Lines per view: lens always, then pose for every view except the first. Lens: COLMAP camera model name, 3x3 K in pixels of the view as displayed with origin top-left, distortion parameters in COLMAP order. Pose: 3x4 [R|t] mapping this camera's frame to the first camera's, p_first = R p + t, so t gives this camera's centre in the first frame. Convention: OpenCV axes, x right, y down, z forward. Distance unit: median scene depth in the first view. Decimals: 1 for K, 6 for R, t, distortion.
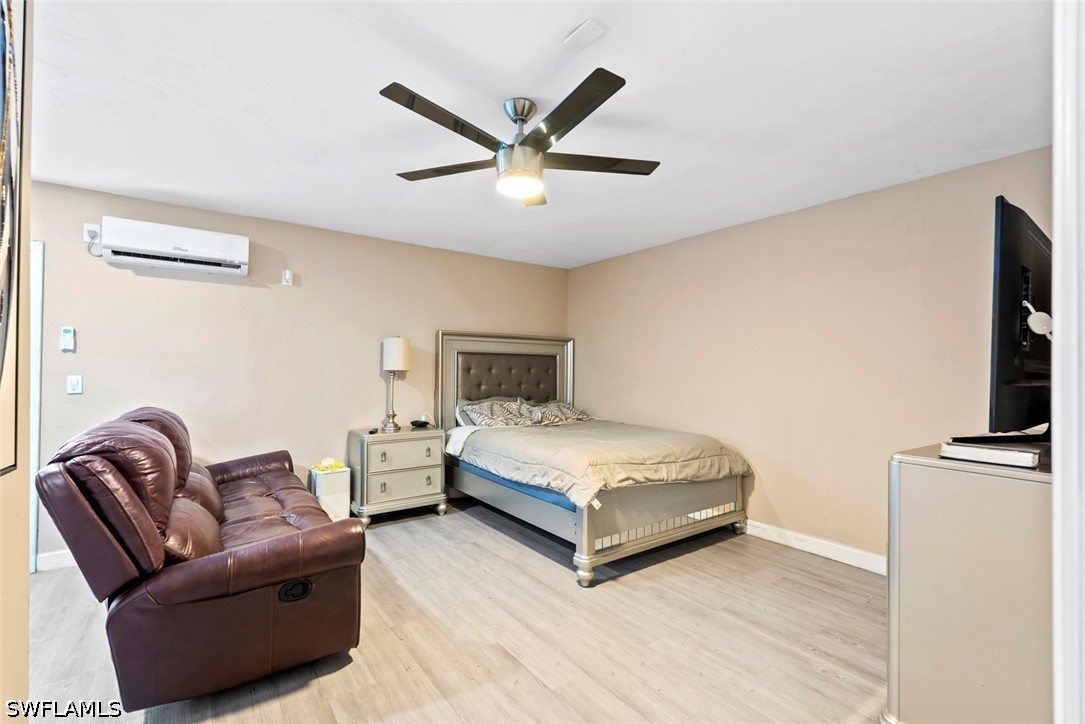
lens RADIAL K [[478.9, 0, 539.0], [0, 478.9, 366.3], [0, 0, 1]] dist [-0.004586, 0.001146]
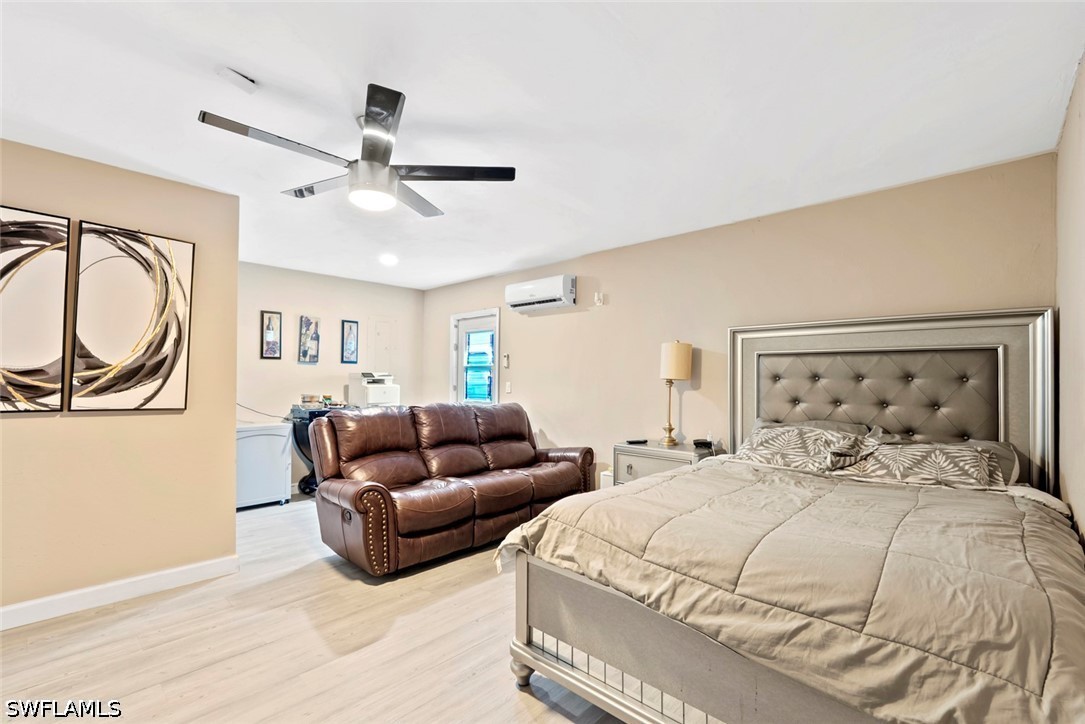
lens RADIAL K [[478.9, 0, 540.5], [0, 478.9, 365.3], [0, 0, 1]] dist [-0.004586, 0.001146]
pose [[0.185404, -0.031832, -0.982147, 0.665245], [0.004976, 0.999493, -0.031455, 0.012621], [0.982650, 0.000944, 0.185469, 0.739296]]
